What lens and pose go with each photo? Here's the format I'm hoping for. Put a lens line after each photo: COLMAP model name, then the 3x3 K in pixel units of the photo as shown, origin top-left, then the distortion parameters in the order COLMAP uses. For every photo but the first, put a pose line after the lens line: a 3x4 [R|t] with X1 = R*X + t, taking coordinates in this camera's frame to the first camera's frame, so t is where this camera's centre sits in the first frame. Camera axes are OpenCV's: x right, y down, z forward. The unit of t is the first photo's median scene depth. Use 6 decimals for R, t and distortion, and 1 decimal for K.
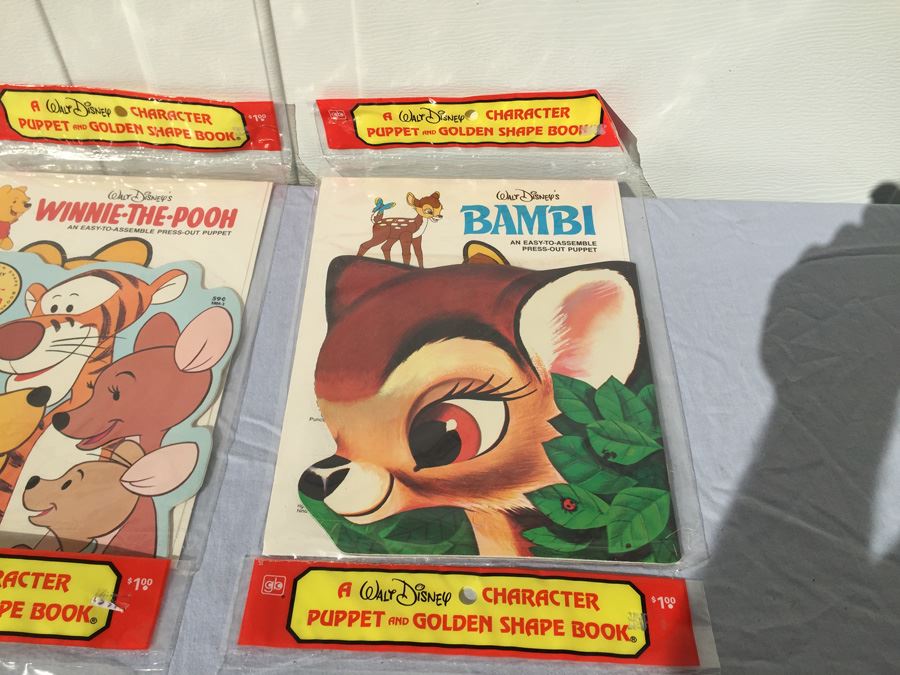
lens RADIAL K [[766.9, 0, 432.7], [0, 766.9, 341.8], [0, 0, 1]] dist [0.071345, -0.111149]
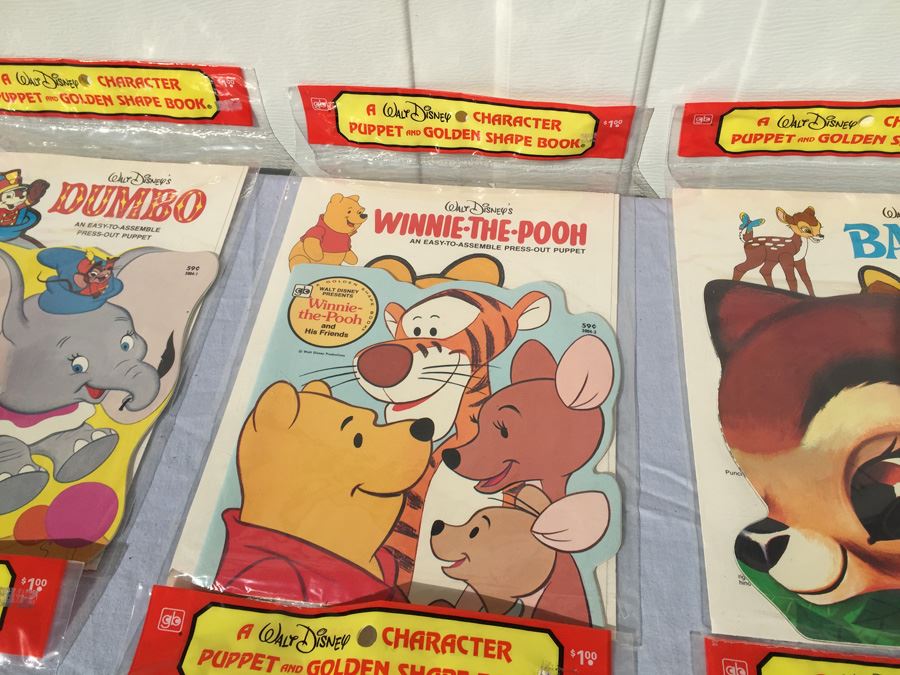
lens RADIAL K [[766.9, 0, 426.0], [0, 766.9, 342.5], [0, 0, 1]] dist [0.071345, -0.111149]
pose [[0.993758, 0.038507, -0.104700, -0.374315], [-0.036320, 0.999082, 0.022715, -0.050159], [0.105479, -0.018770, 0.994244, 0.077332]]
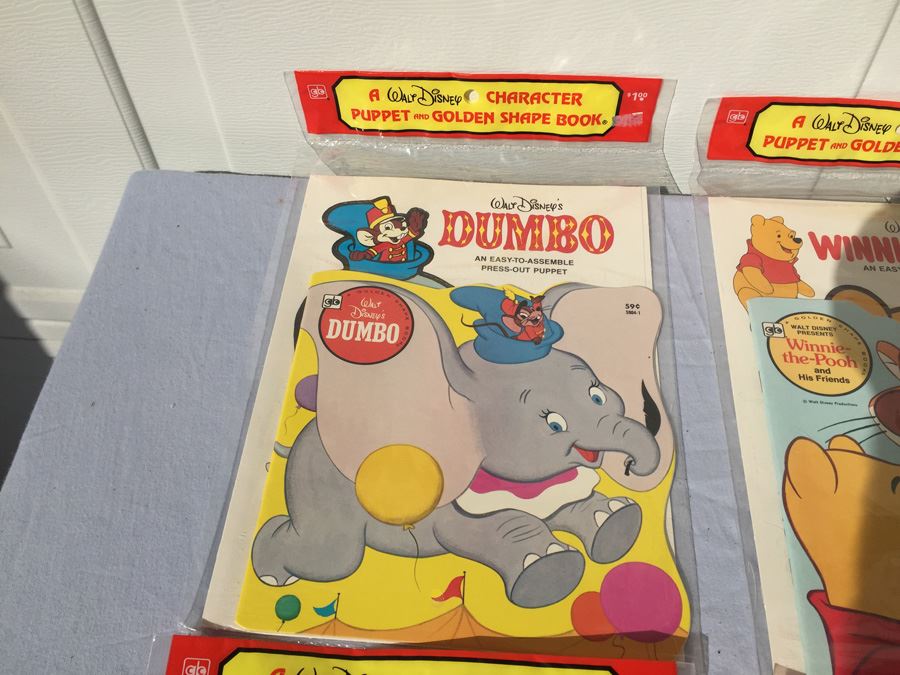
lens RADIAL K [[766.9, 0, 424.6], [0, 766.9, 343.8], [0, 0, 1]] dist [0.071345, -0.111149]
pose [[0.997673, 0.012687, -0.066983, -0.956116], [-0.009307, 0.998679, 0.050540, -0.111084], [0.067535, -0.049799, 0.996473, 0.124388]]
